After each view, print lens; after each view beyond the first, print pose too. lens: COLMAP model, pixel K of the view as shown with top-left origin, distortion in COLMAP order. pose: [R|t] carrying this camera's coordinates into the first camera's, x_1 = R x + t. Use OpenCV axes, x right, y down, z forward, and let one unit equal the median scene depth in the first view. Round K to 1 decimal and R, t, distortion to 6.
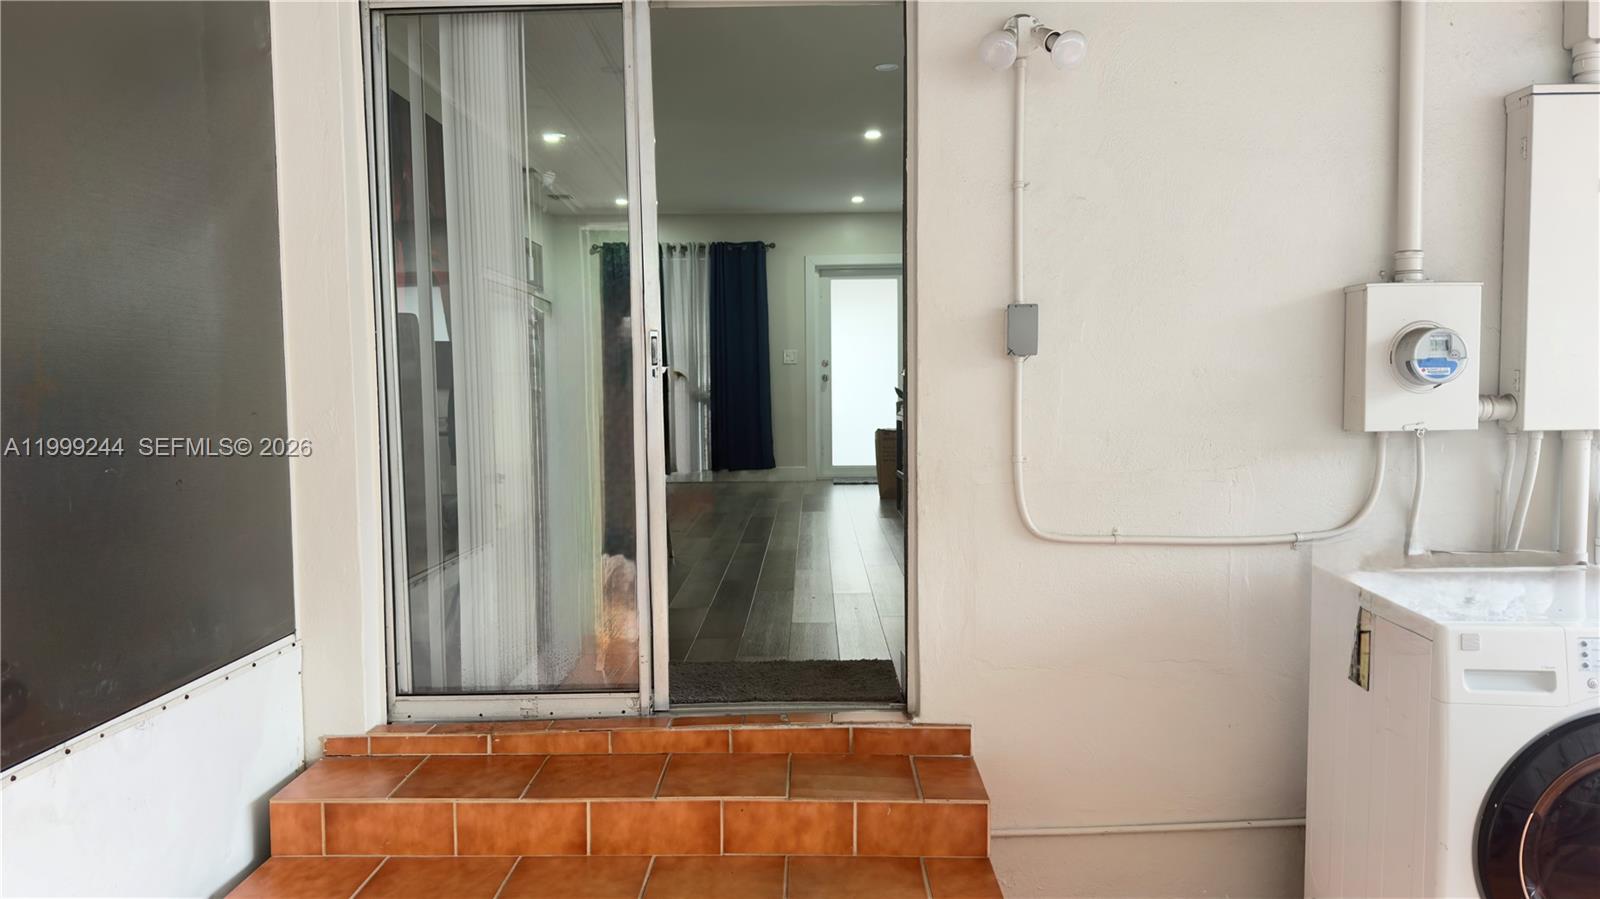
lens RADIAL K [[1120.5, 0, 803.8], [0, 1120.5, 457.3], [0, 0, 1]] dist [0.047349, -0.056370]
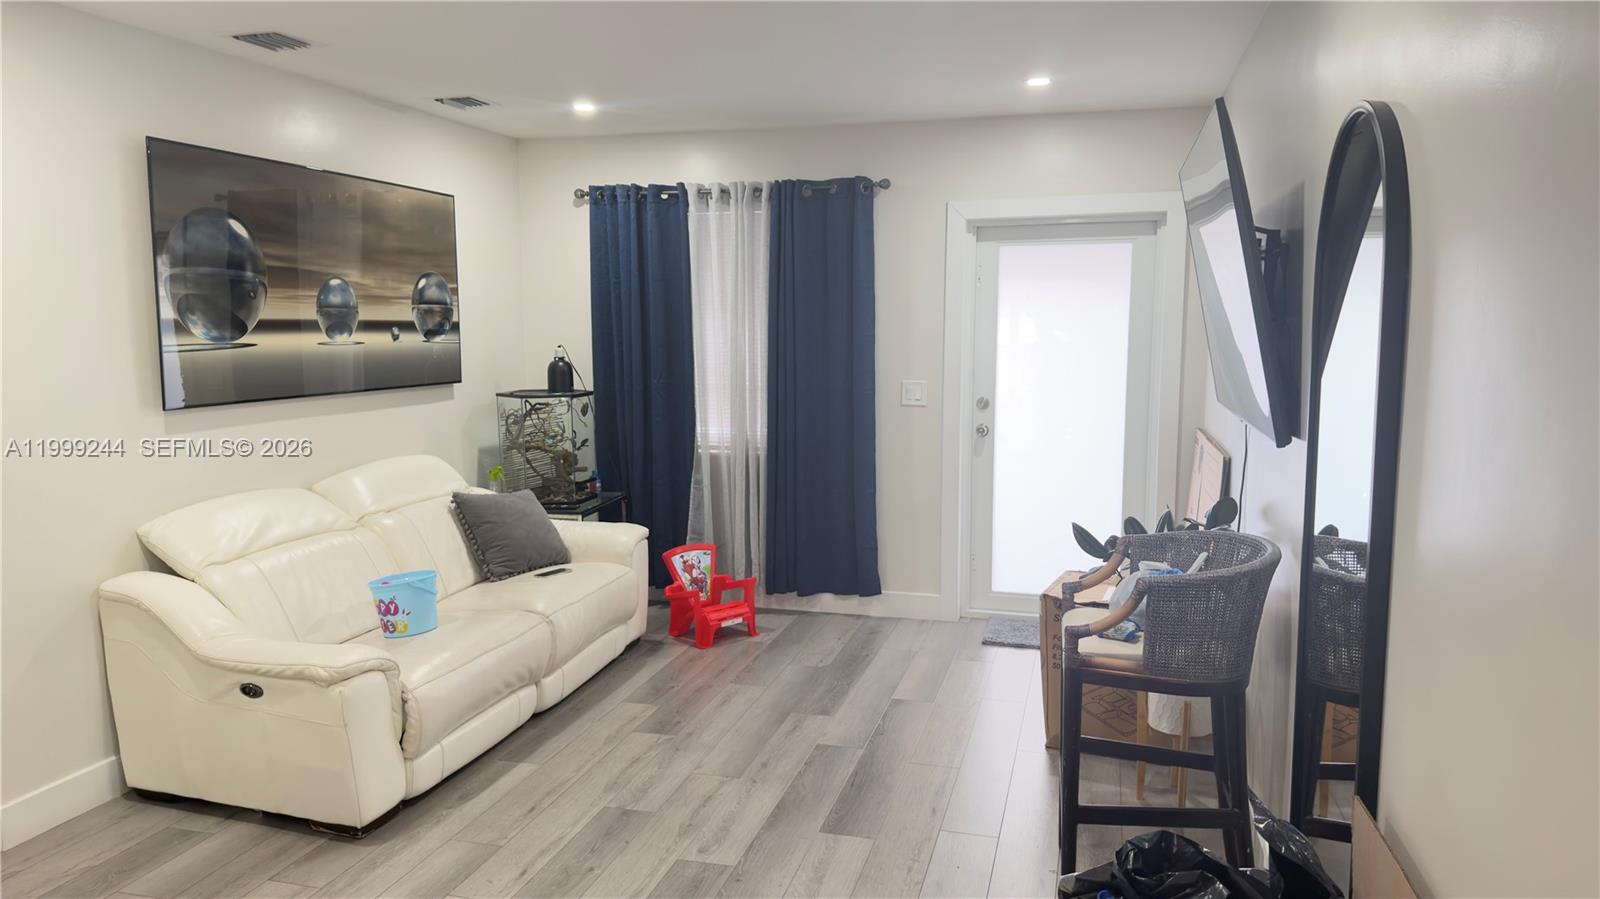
lens RADIAL K [[1120.5, 0, 790.7], [0, 1120.5, 456.3], [0, 0, 1]] dist [0.047349, -0.056370]
pose [[0.966802, 0.041260, -0.252175, 0.067606], [-0.026530, 0.997752, 0.061539, -0.090892], [0.254147, -0.052806, 0.965723, 0.464520]]
